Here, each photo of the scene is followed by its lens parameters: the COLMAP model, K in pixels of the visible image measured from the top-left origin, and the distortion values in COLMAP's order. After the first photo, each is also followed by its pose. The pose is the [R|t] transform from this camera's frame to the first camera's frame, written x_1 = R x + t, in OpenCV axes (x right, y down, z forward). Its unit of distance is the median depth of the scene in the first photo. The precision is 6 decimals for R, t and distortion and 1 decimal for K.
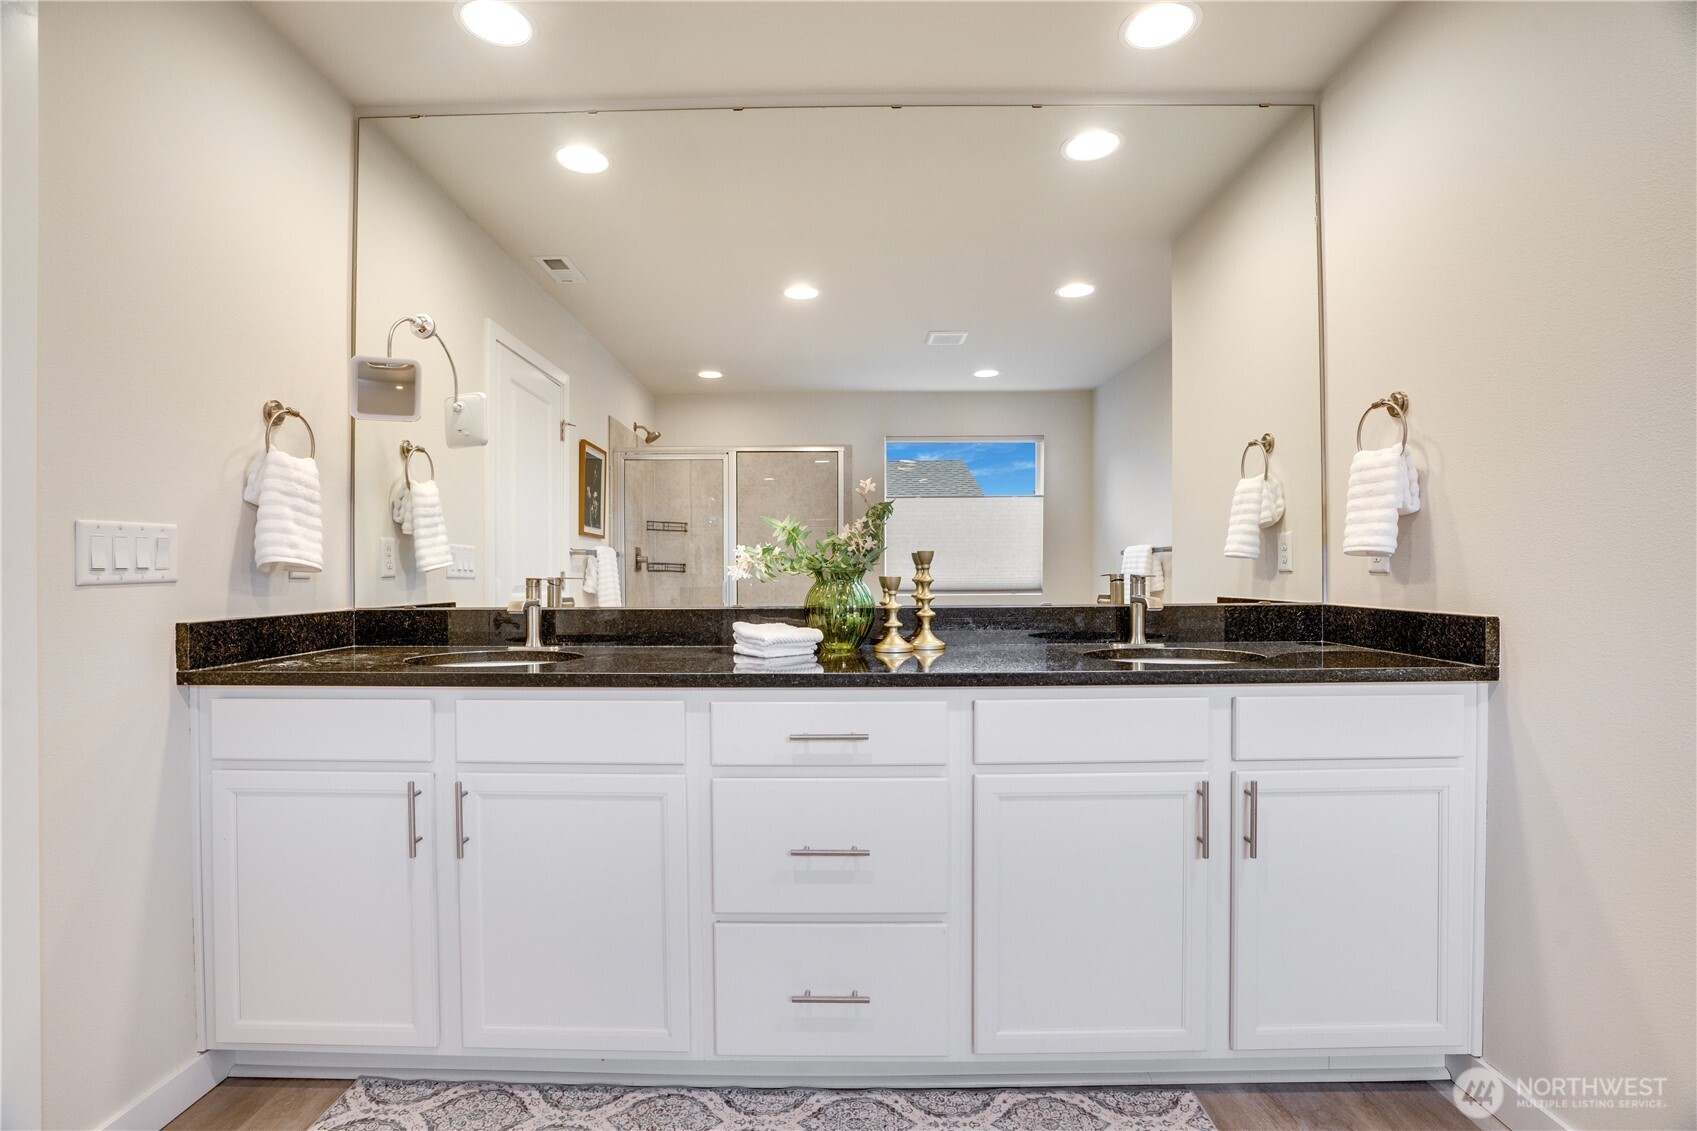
lens RADIAL K [[788.0, 0, 835.3], [0, 788.0, 562.6], [0, 0, 1]] dist [-0.052941, 0.016299]
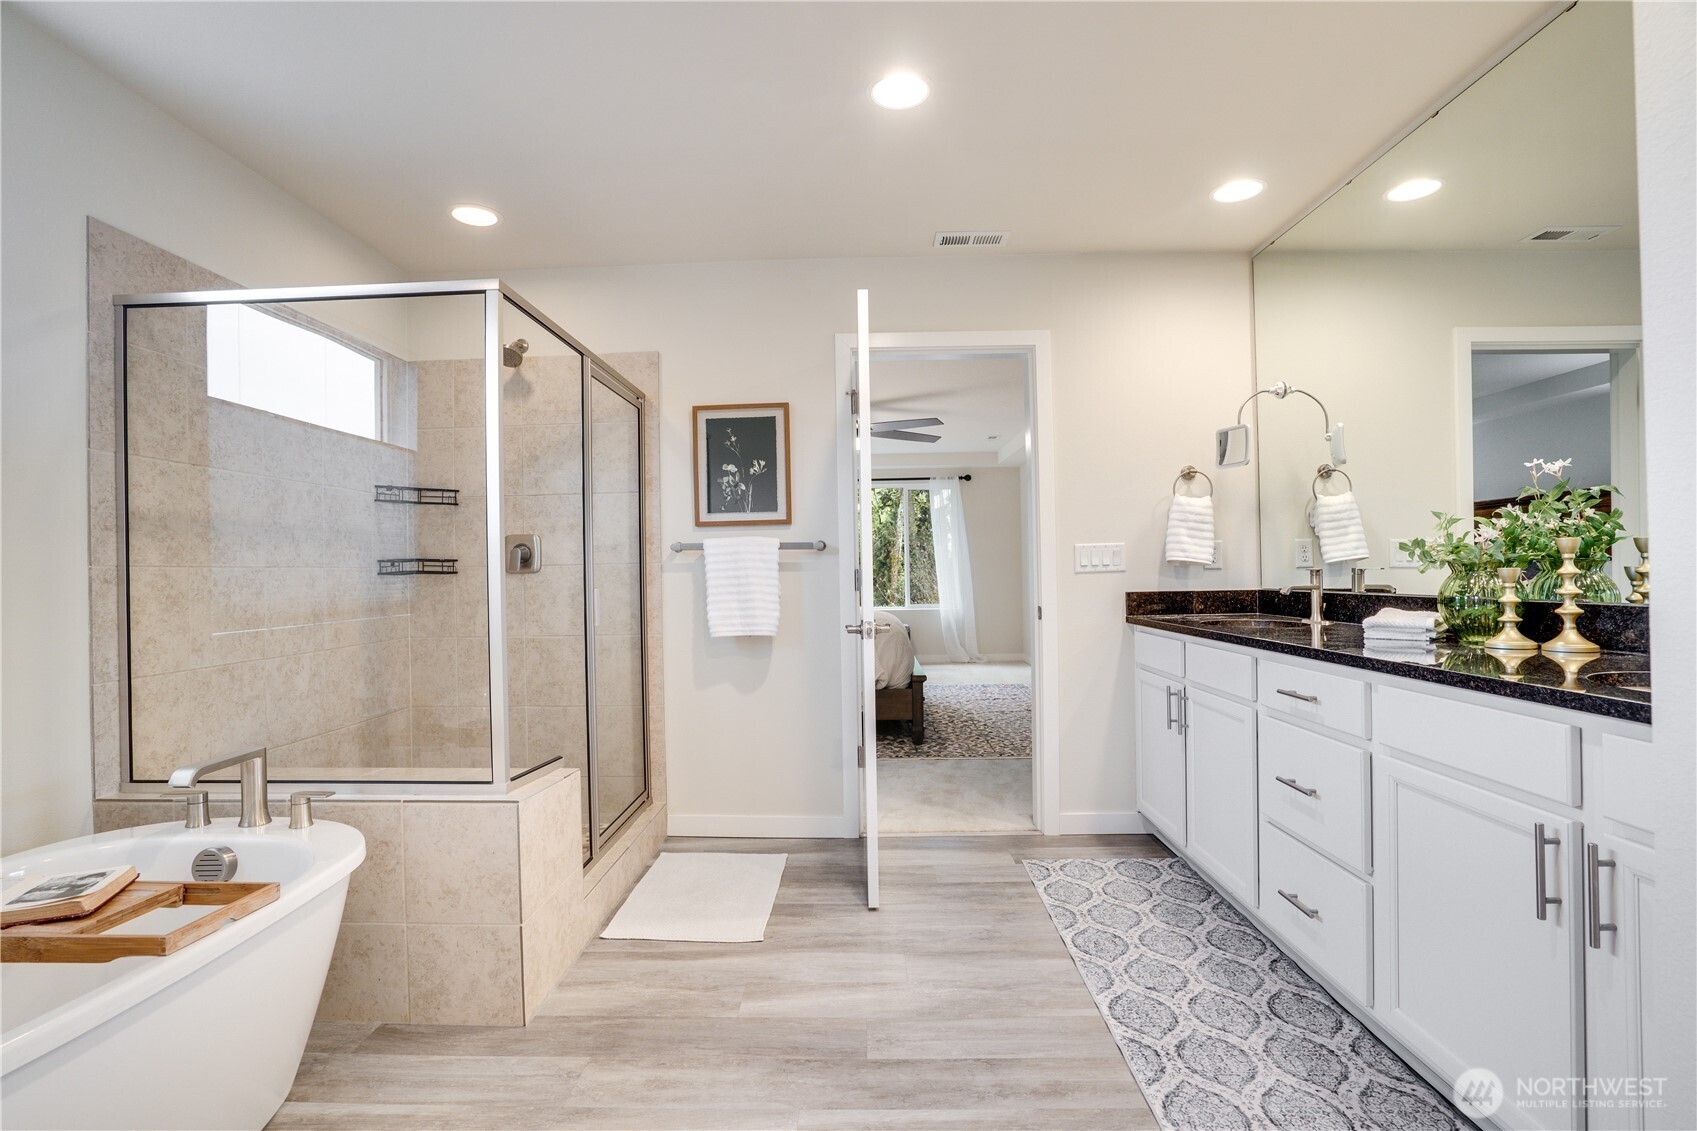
lens RADIAL K [[788.0, 0, 844.3], [0, 788.0, 560.0], [0, 0, 1]] dist [-0.052941, 0.016299]
pose [[-0.000058, -0.008838, -0.999961, 1.055256], [0.026767, 0.999603, -0.008837, -0.005492], [0.999642, -0.026766, 0.000178, 0.233425]]
